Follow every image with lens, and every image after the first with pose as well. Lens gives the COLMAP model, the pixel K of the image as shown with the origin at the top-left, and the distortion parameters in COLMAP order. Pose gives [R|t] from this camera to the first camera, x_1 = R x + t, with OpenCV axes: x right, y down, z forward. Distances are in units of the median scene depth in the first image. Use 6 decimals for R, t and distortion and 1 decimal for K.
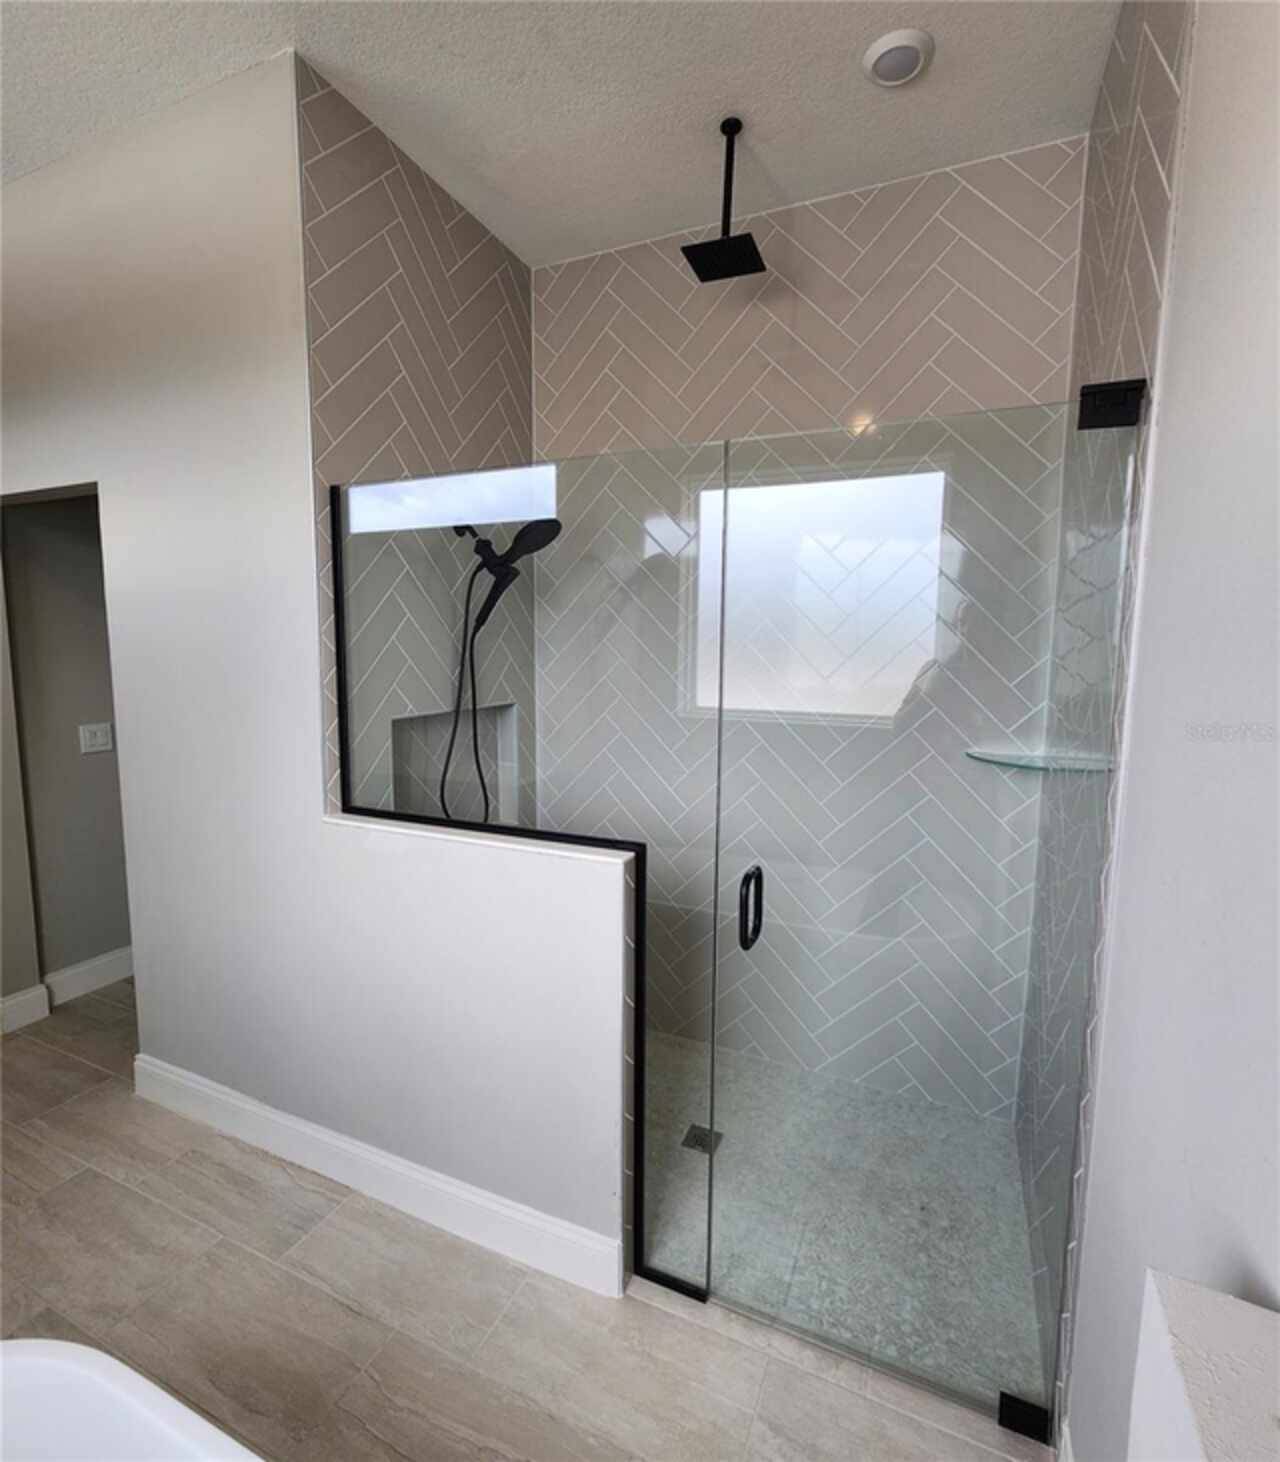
lens RADIAL K [[702.1, 0, 640.0], [0, 702.1, 731.0], [0, 0, 1]] dist [0.001611, 0.000390]
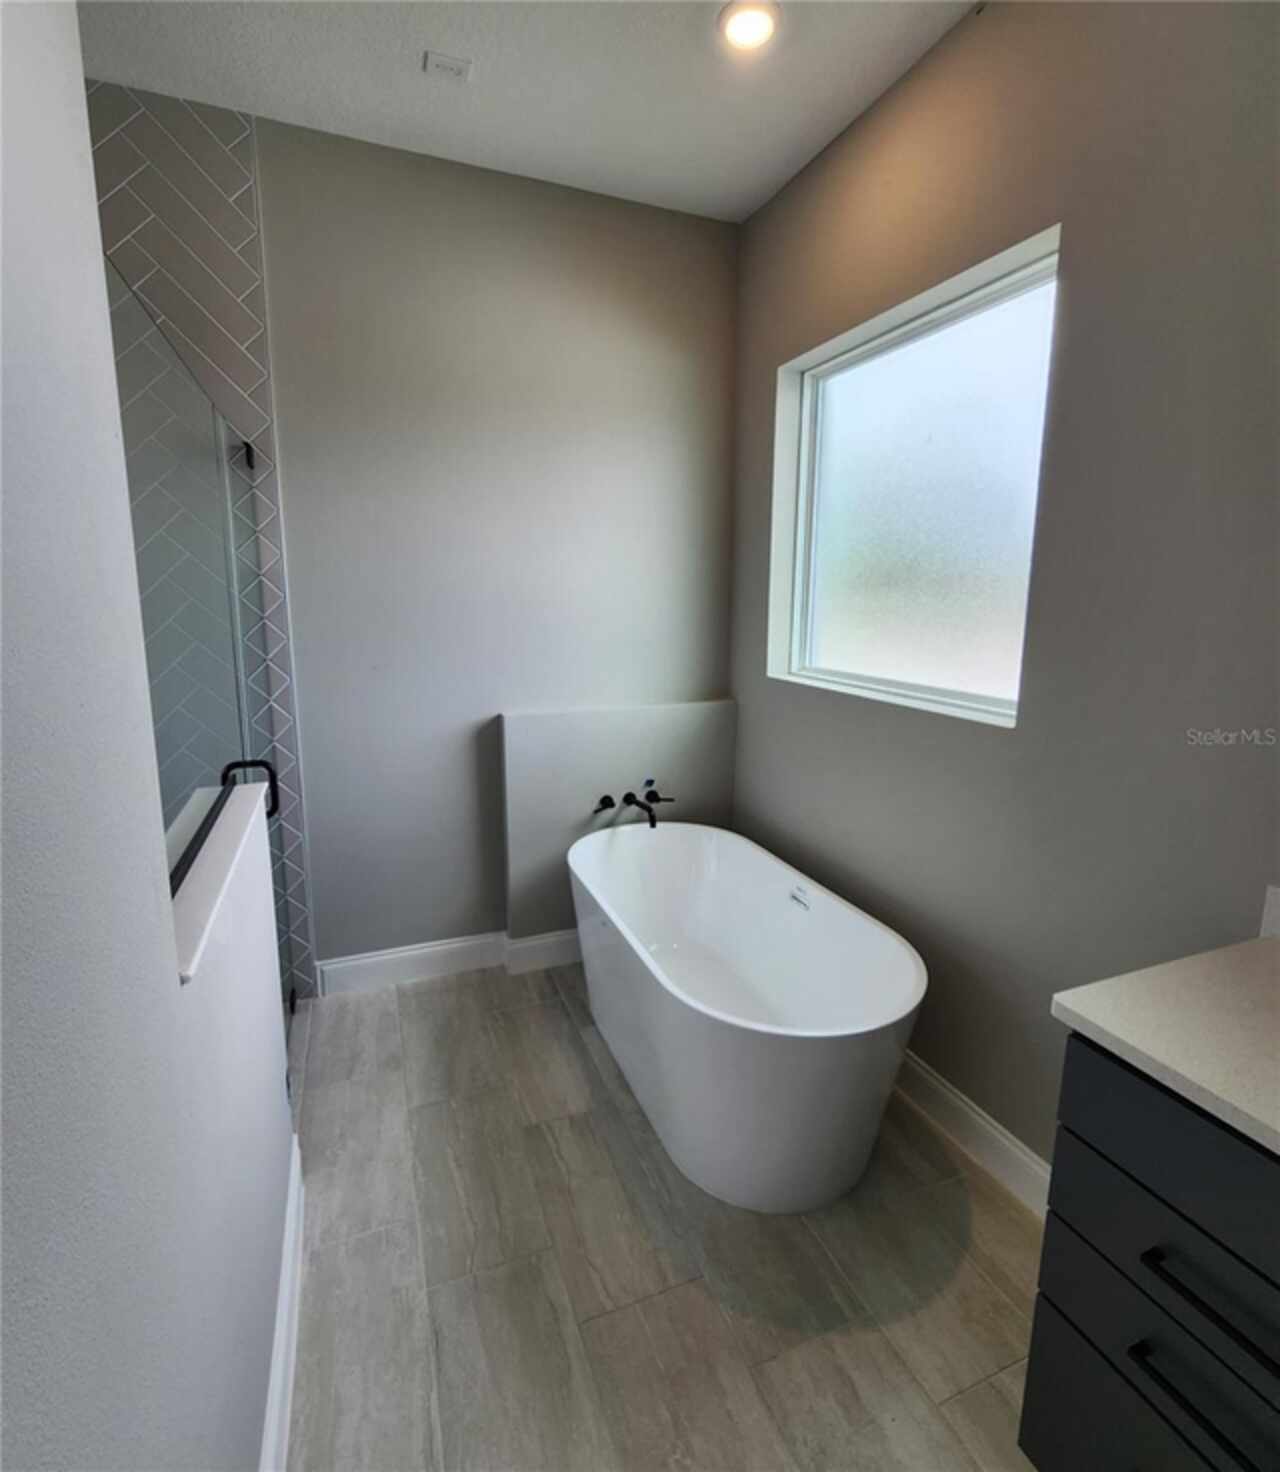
lens RADIAL K [[720.2, 0, 643.9], [0, 720.2, 721.2], [0, 0, 1]] dist [0.000647, 0.000457]
pose [[-0.727845, -0.136430, 0.672034, -1.009038], [0.069957, 0.960124, 0.270681, -0.140694], [-0.682164, 0.244027, -0.689277, 1.153119]]
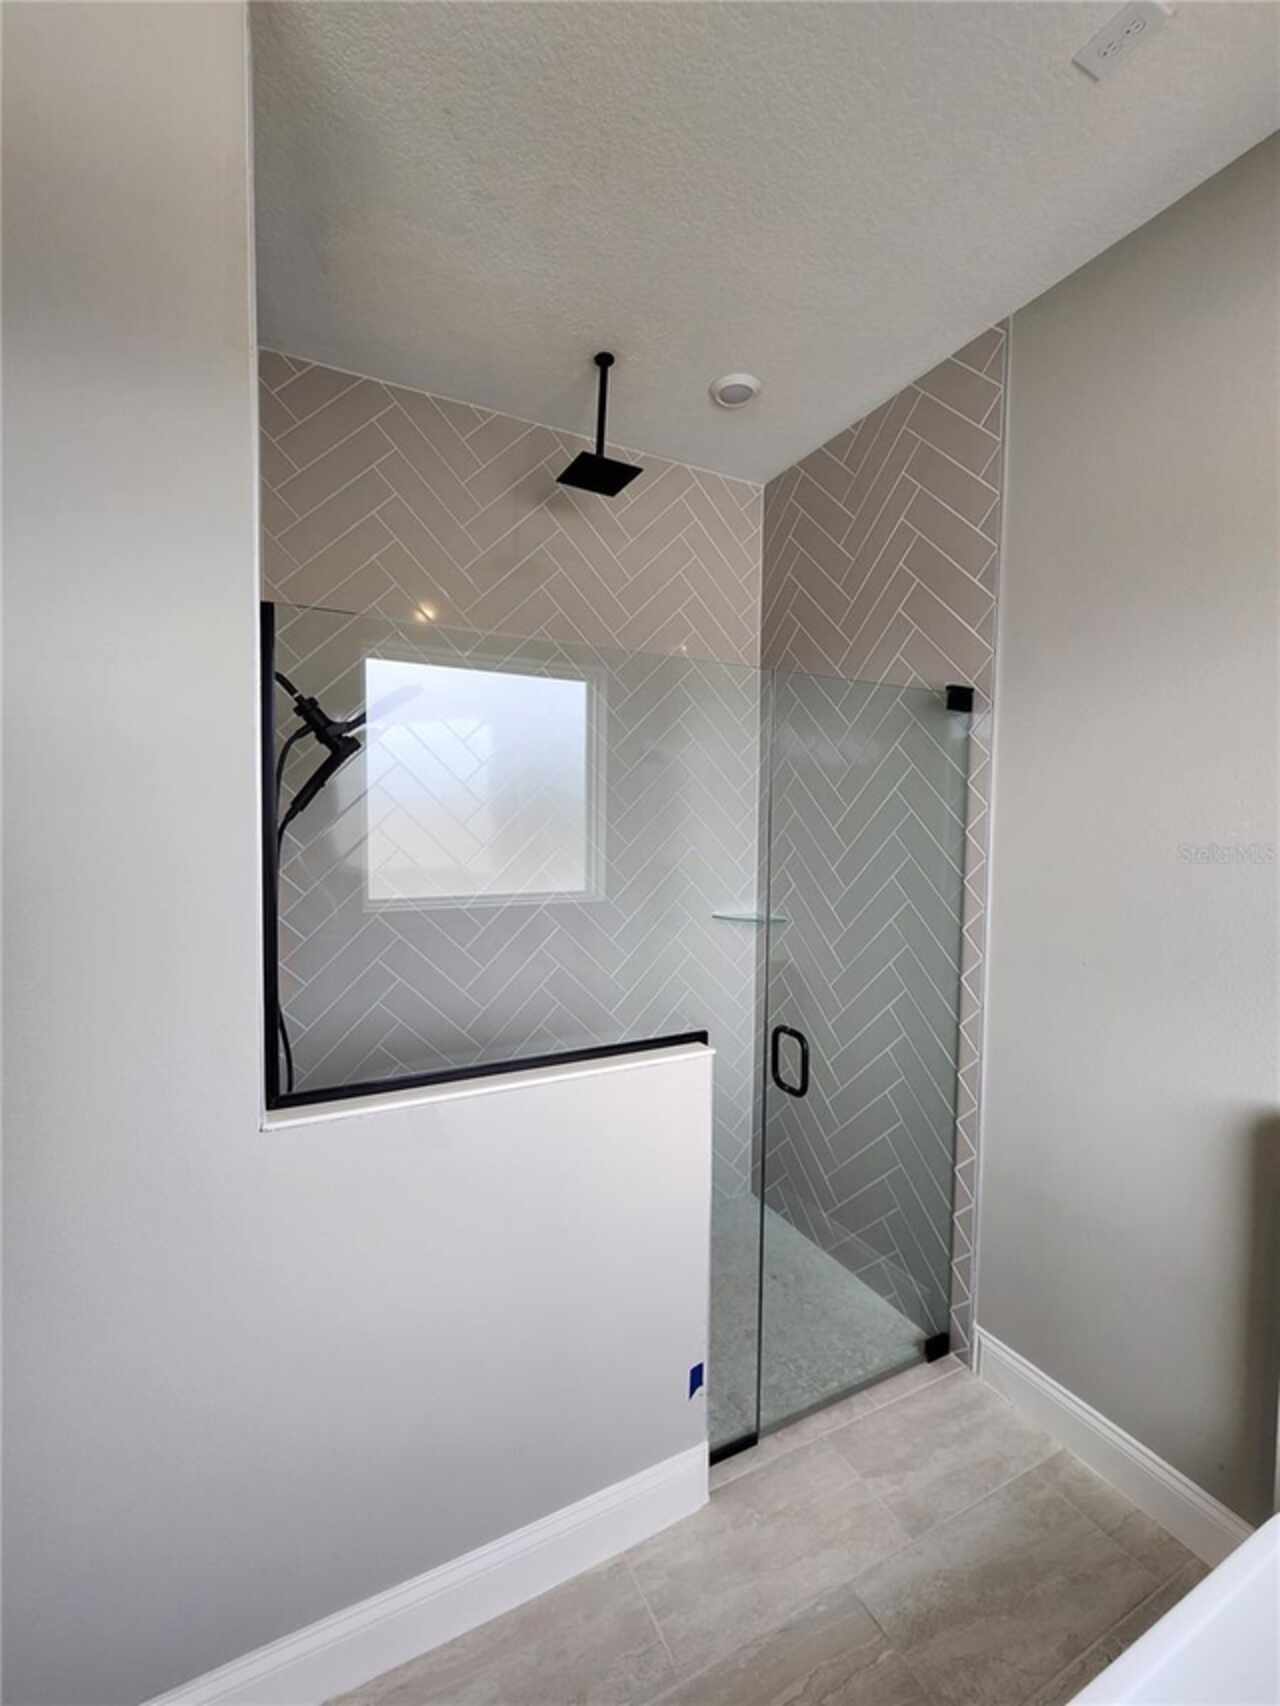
lens RADIAL K [[706.9, 0, 636.9], [0, 706.9, 862.5], [0, 0, 1]] dist [-0.000133, 0.000670]
pose [[0.629301, -0.045943, 0.775803, -0.763778], [0.090956, 0.995745, -0.014813, -0.071928], [-0.771821, 0.079886, 0.630802, 0.355933]]
